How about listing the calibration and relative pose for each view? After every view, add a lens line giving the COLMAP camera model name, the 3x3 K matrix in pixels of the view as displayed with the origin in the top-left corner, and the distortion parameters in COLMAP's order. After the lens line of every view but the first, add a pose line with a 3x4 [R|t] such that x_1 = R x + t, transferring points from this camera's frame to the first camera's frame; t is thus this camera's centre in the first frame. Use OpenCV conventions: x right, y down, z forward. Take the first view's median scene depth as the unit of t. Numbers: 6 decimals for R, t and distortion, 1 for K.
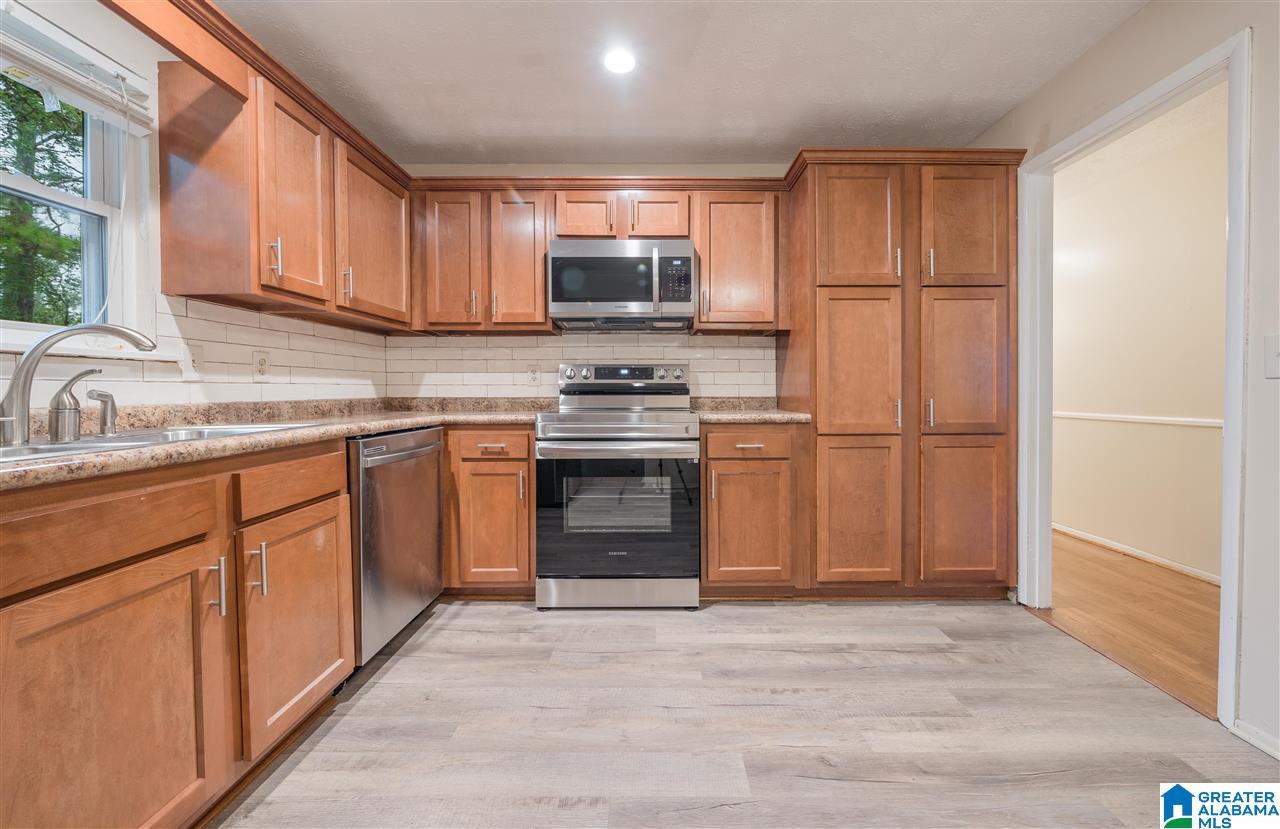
lens RADIAL K [[474.9, 0, 654.7], [0, 474.9, 397.6], [0, 0, 1]] dist [0.013966, 0.000015]
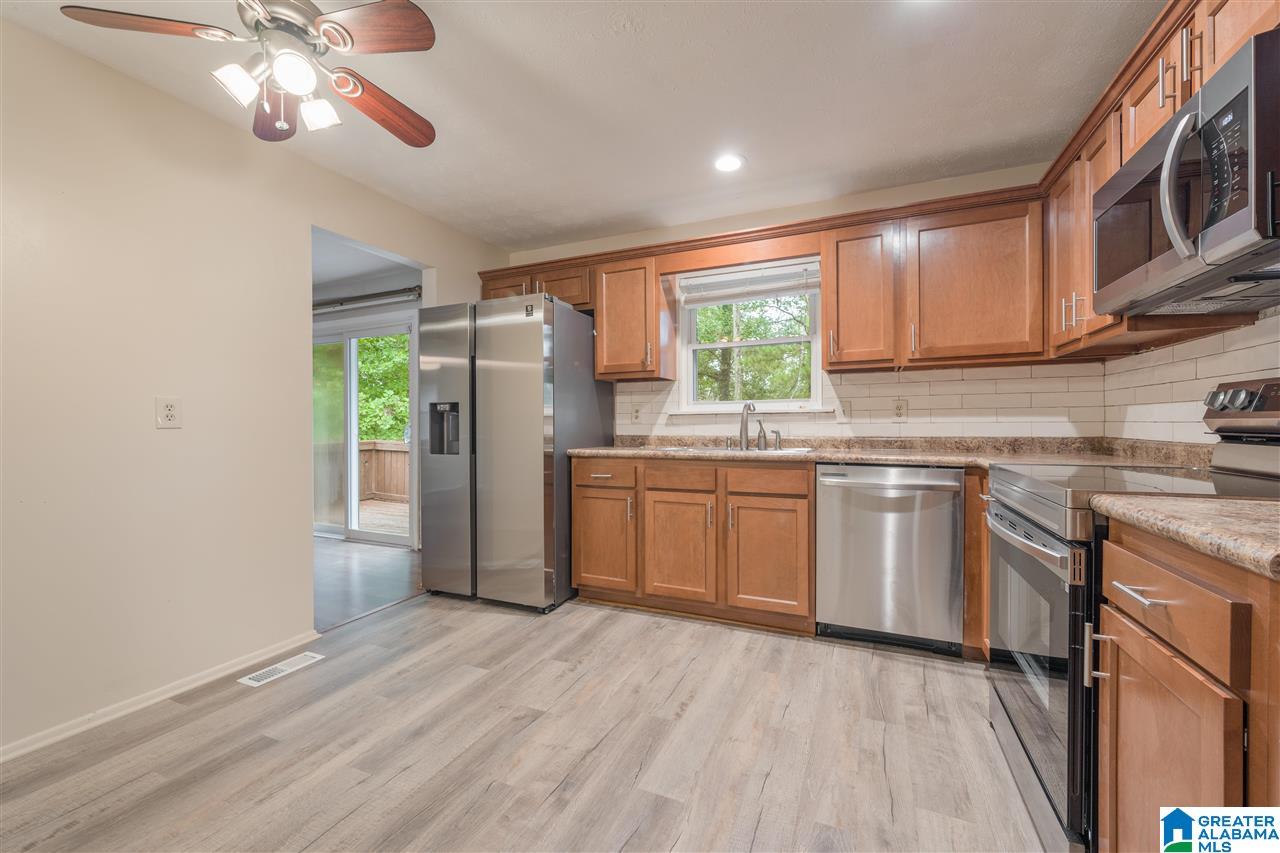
lens RADIAL K [[524.7, 0, 637.4], [0, 524.7, 426.3], [0, 0, 1]] dist [0.002914, 0.000112]
pose [[-0.410004, 0.009348, -0.912036, 0.880484], [-0.007179, 0.999883, 0.013475, -0.037036], [0.912055, 0.012072, -0.409889, 0.973704]]
